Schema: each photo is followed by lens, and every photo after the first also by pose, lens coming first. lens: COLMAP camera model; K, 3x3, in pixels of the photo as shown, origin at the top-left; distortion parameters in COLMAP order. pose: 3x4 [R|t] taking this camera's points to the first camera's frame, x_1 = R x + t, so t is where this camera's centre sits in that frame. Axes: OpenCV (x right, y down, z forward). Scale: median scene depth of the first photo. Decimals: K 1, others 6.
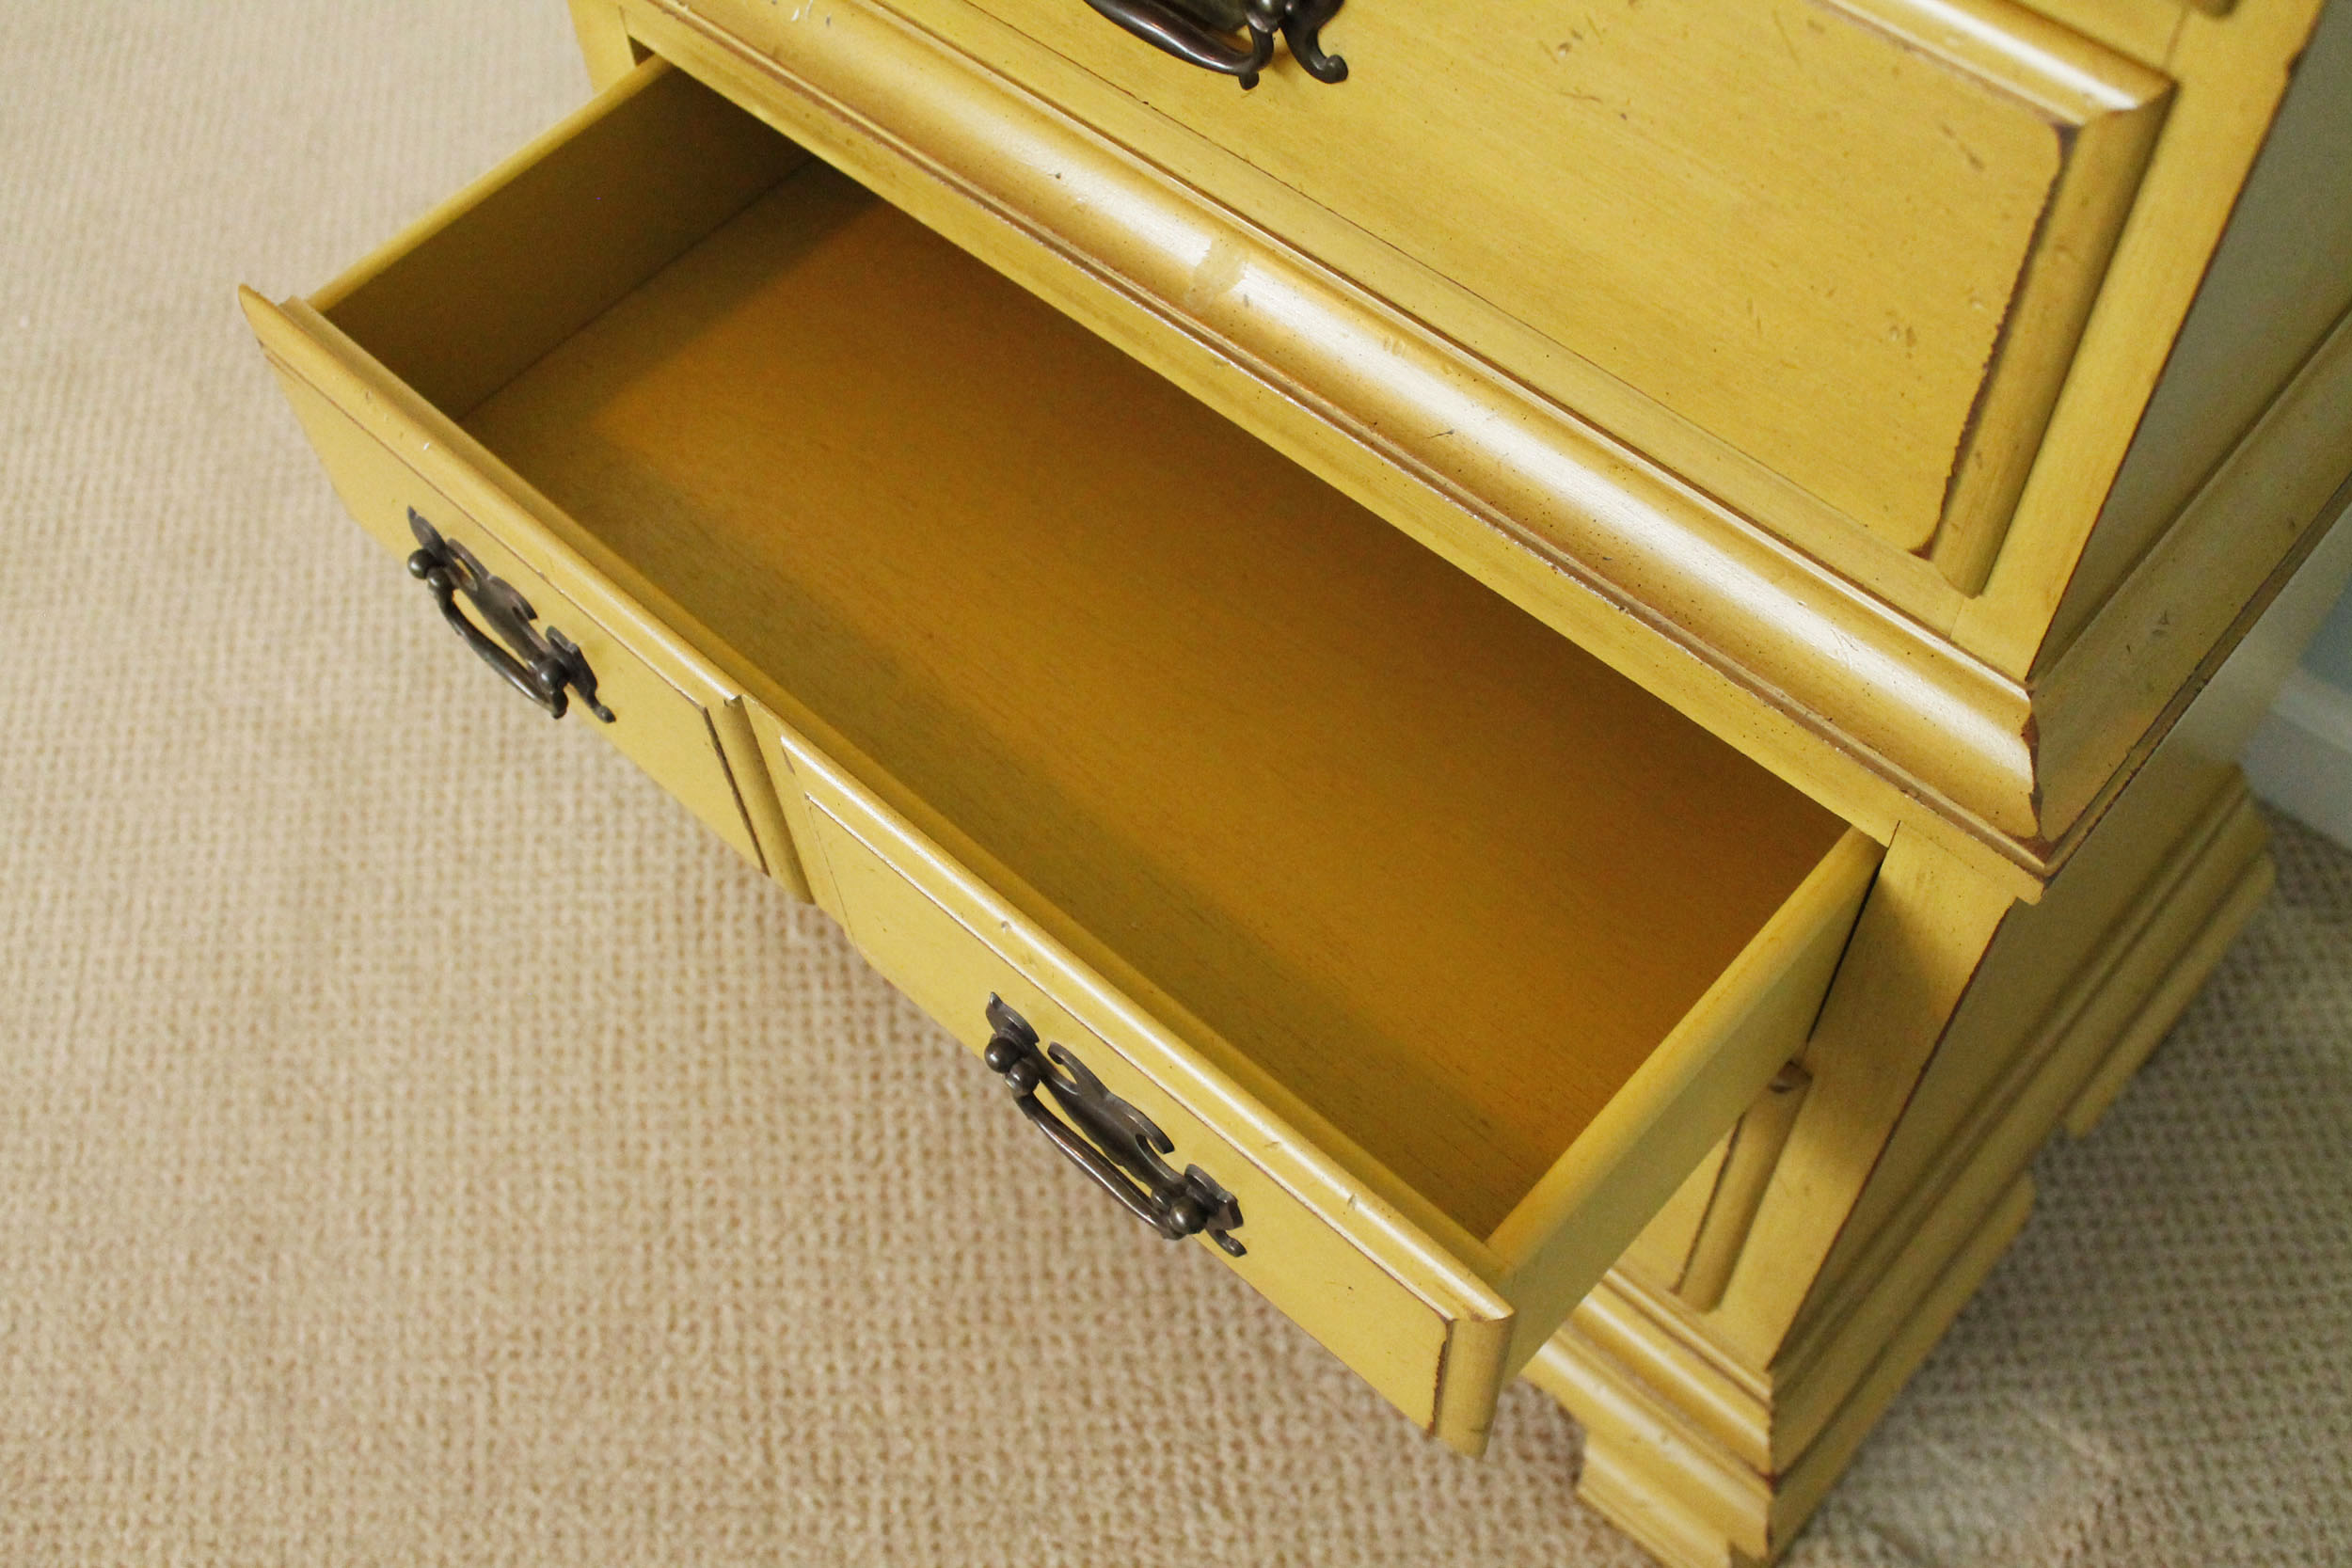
lens RADIAL K [[2330.0, 0, 1145.5], [0, 2330.0, 777.9], [0, 0, 1]] dist [-0.084205, 0.000000]
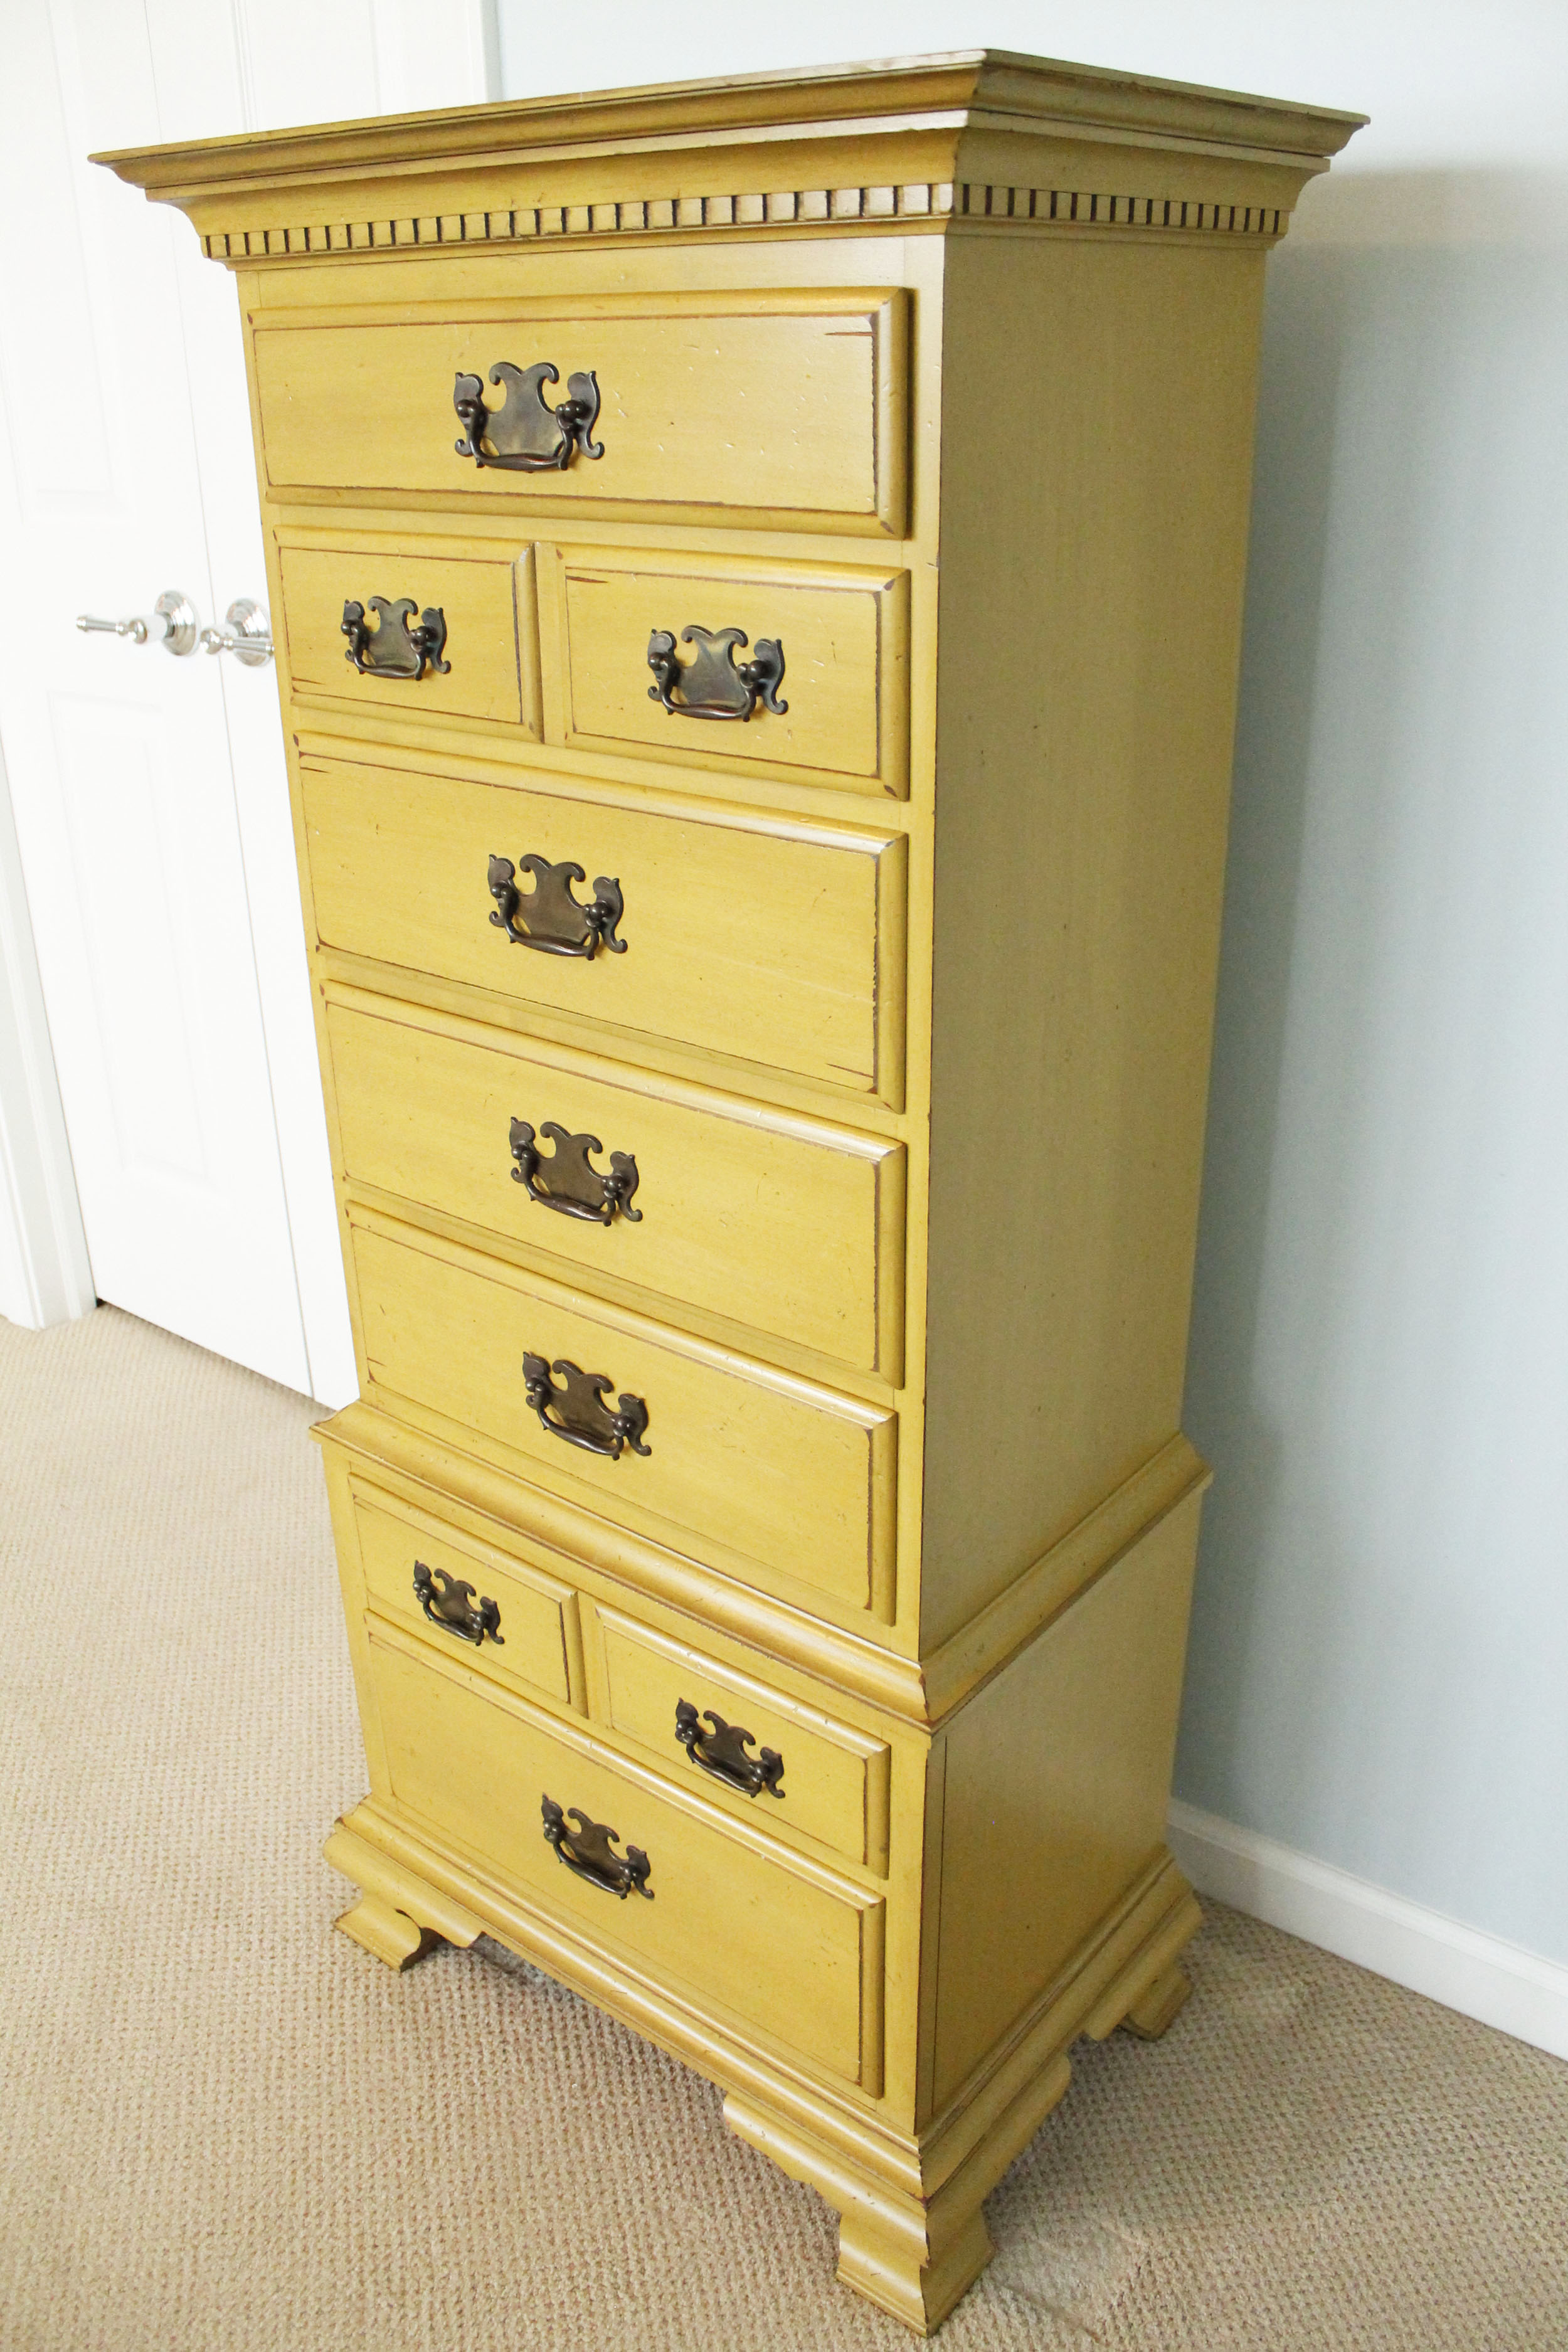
lens RADIAL K [[1958.9, 0, 766.2], [0, 1958.9, 1211.9], [0, 0, 1]] dist [-0.134850, 0.073050]
pose [[0.997629, 0.001242, 0.068812, 0.035016], [0.035088, 0.850959, -0.524059, 0.354716], [-0.059207, 0.525231, 0.848898, -0.583916]]
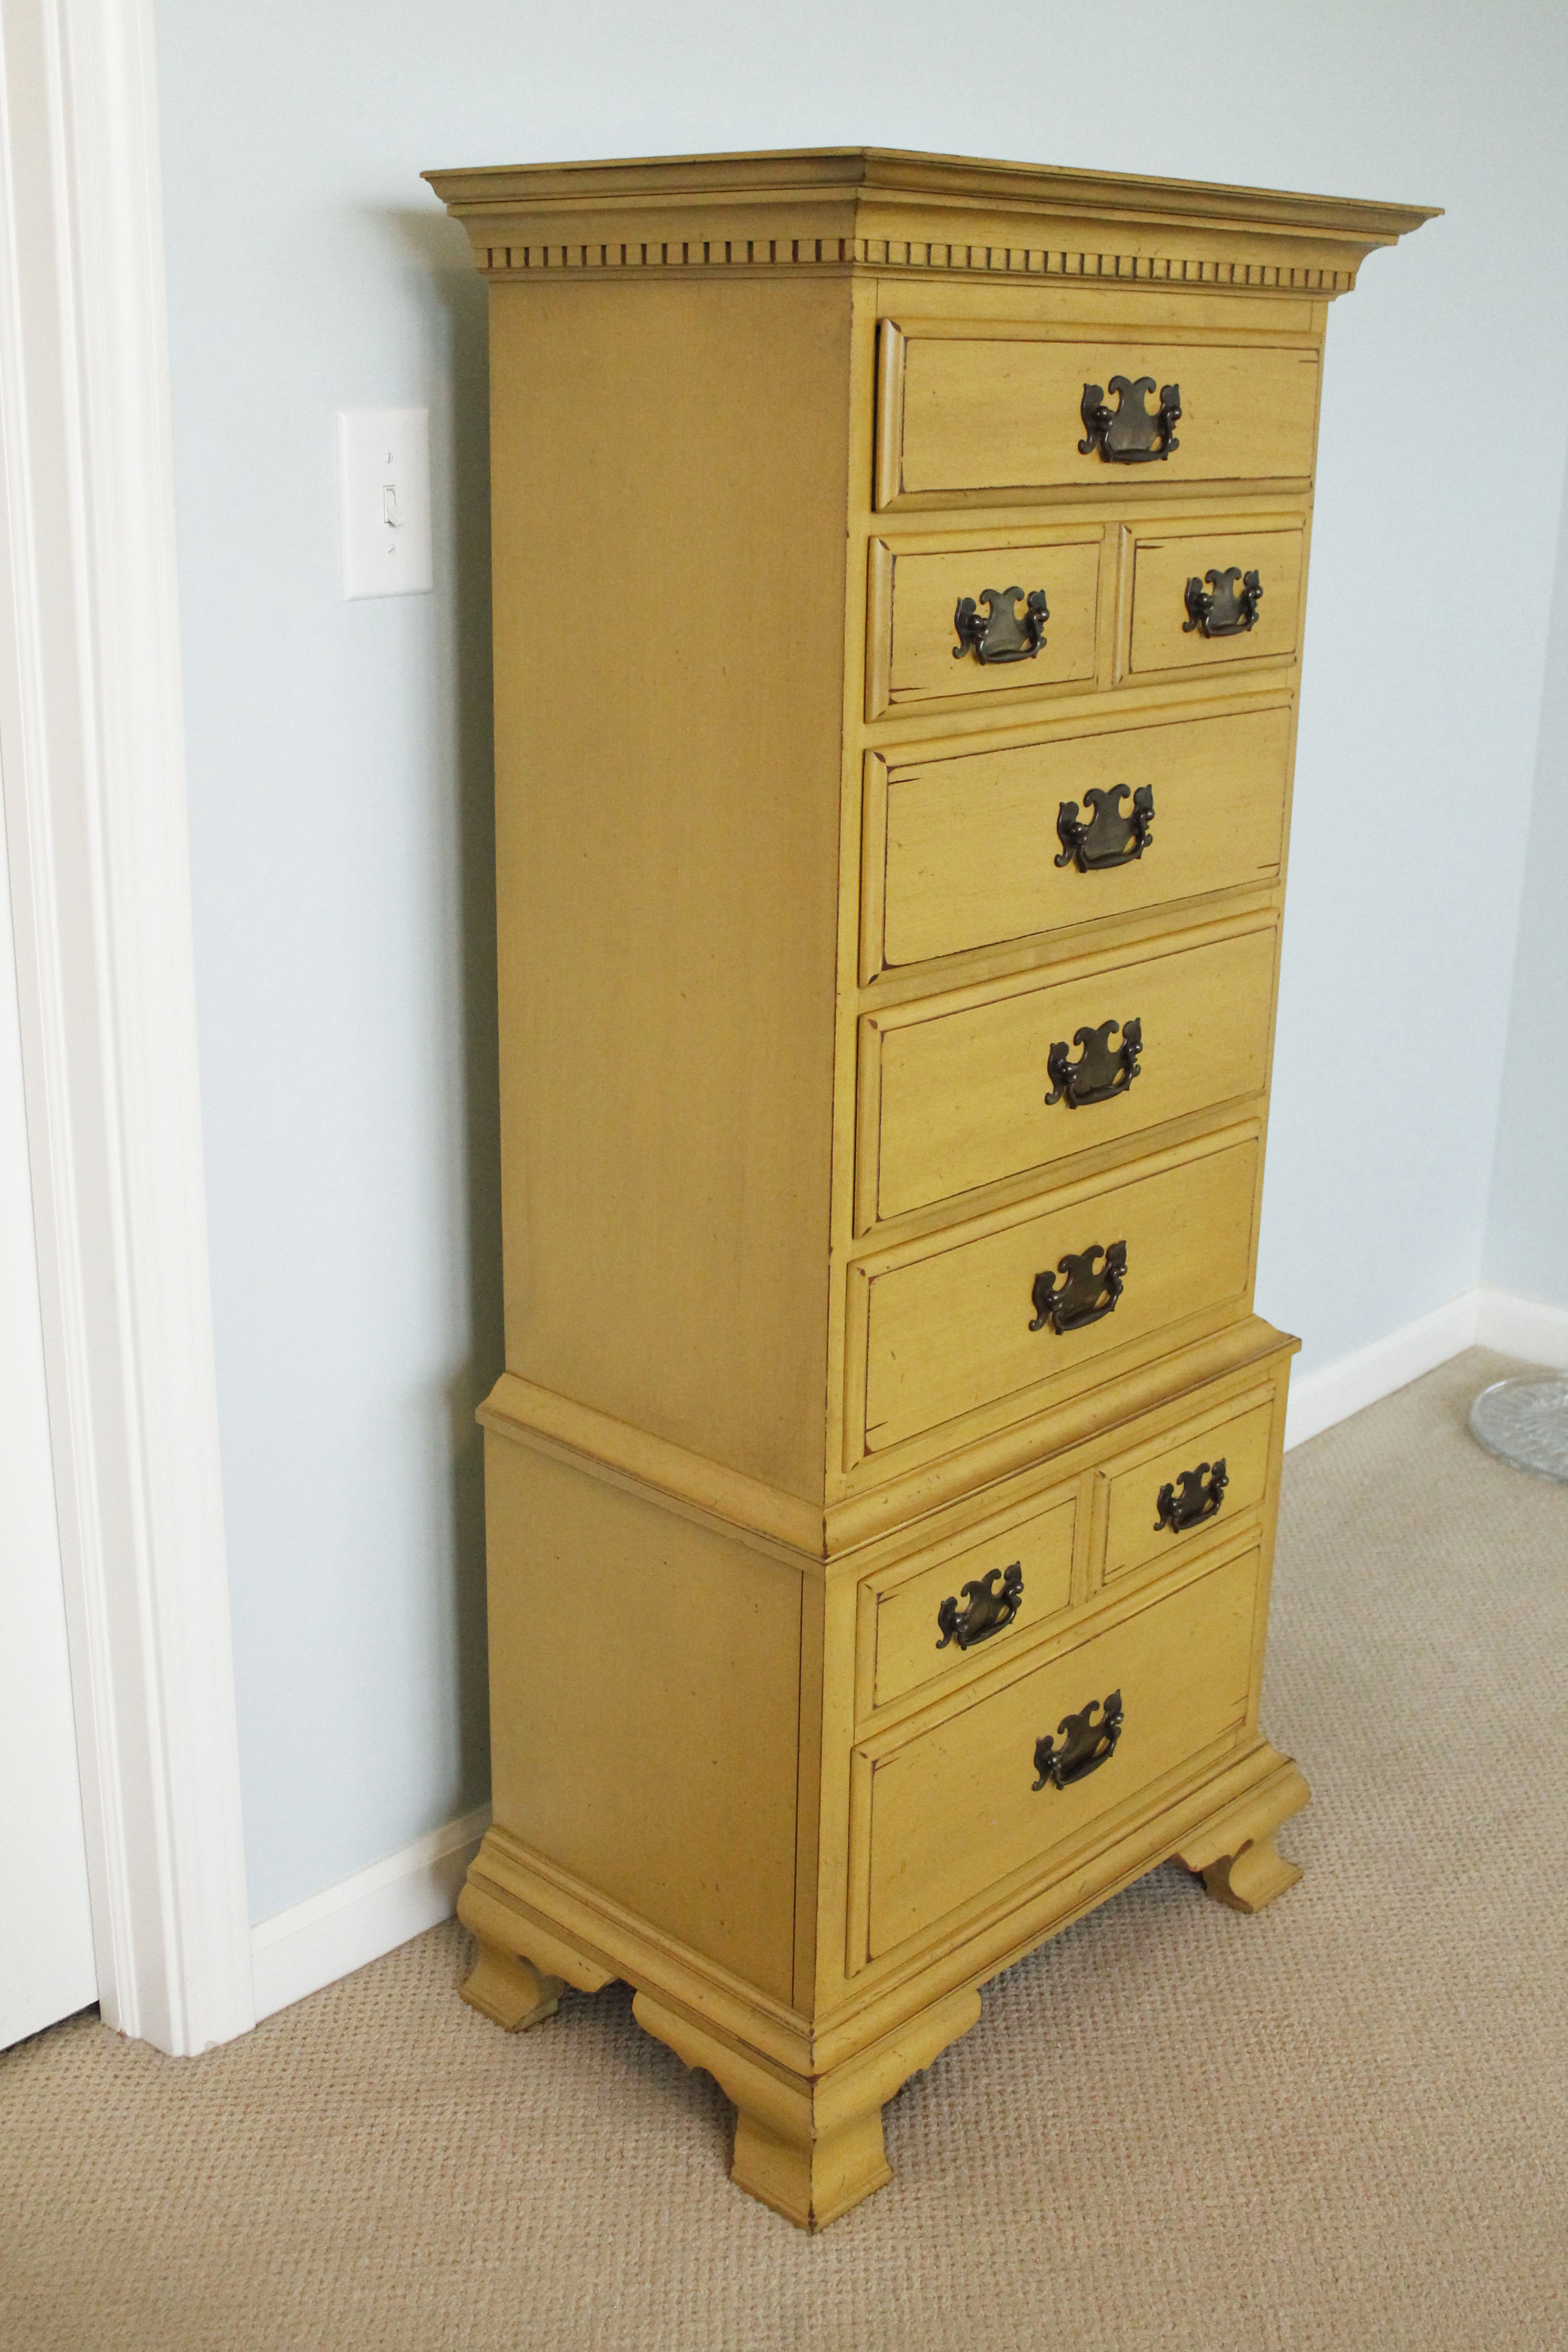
lens RADIAL K [[2569.9, 0, 784.3], [0, 2569.9, 1198.8], [0, 0, 1]] dist [-0.056875, 0.000000]
pose [[0.021371, -0.270083, 0.962600, -1.764953], [0.828974, 0.543010, 0.133951, -0.664636], [-0.558879, 0.795107, 0.235496, 0.194421]]
